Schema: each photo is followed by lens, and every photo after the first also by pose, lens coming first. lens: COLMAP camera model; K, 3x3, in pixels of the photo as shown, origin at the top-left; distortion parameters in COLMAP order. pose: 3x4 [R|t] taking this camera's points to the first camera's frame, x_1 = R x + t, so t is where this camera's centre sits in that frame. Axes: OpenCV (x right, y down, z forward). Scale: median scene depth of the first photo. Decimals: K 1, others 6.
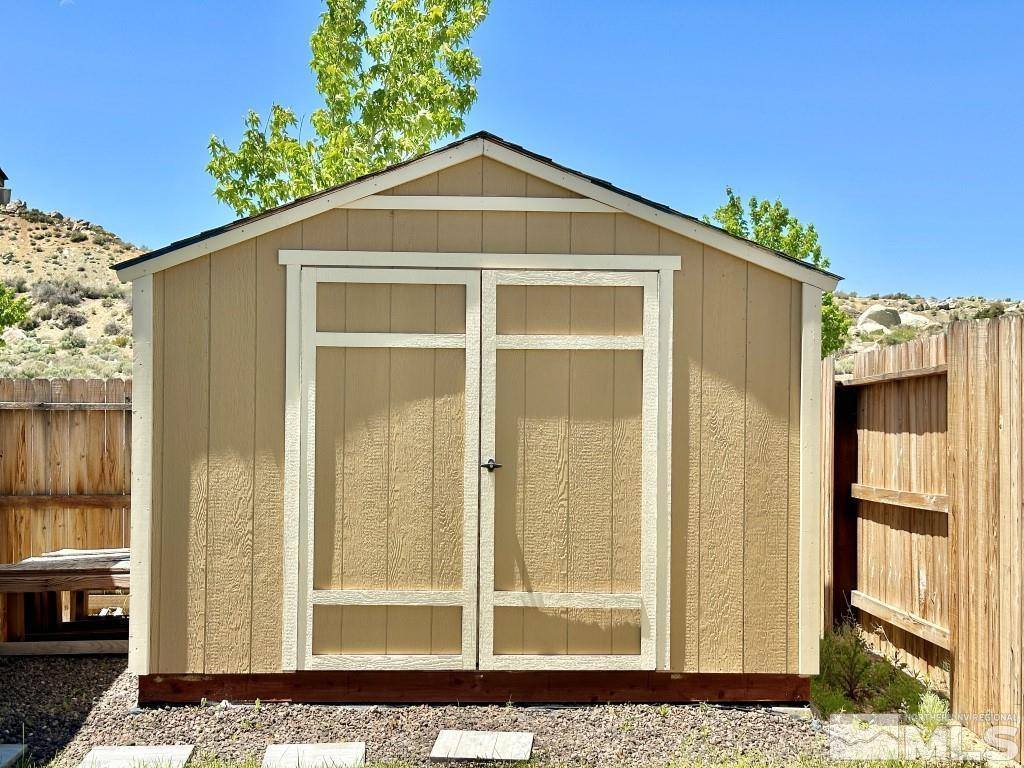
lens RADIAL K [[1431.5, 0, 512.1], [0, 1431.5, 384.5], [0, 0, 1]] dist [0.112100, 0.000000]
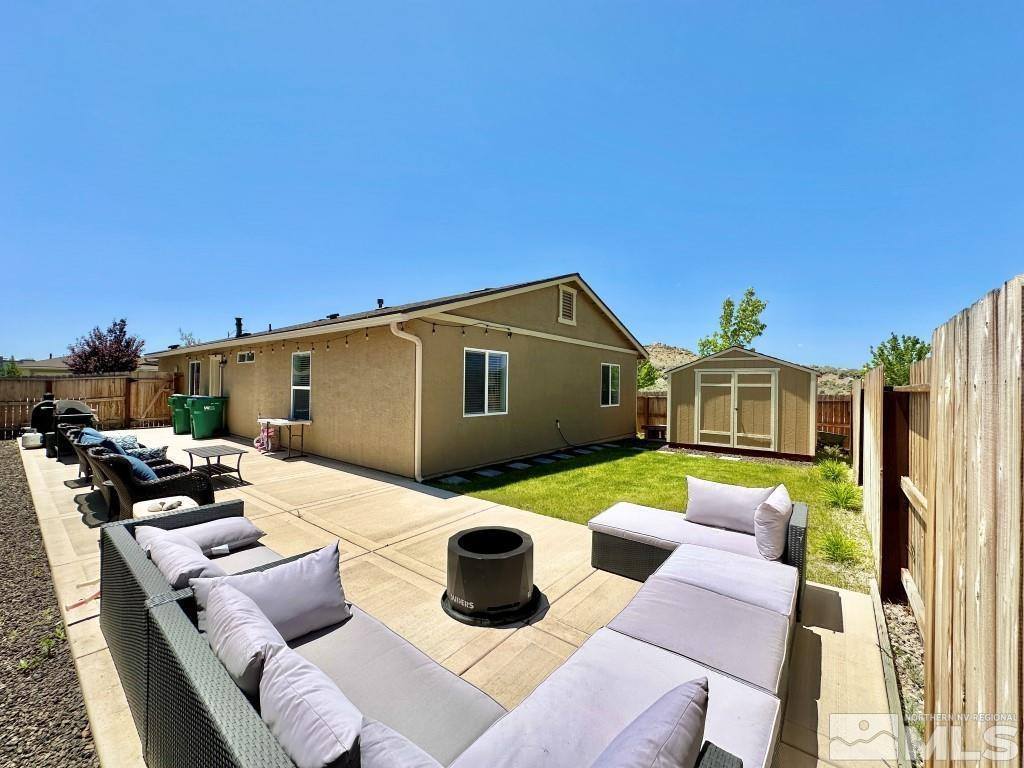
lens RADIAL K [[415.2, 0, 509.8], [0, 415.2, 387.3], [0, 0, 1]] dist [-0.002213, 0.000466]
pose [[0.773808, 0.005630, -0.633395, 0.302060], [-0.016687, 0.999795, -0.011500, 0.009052], [0.633200, 0.019468, 0.773743, -0.693820]]
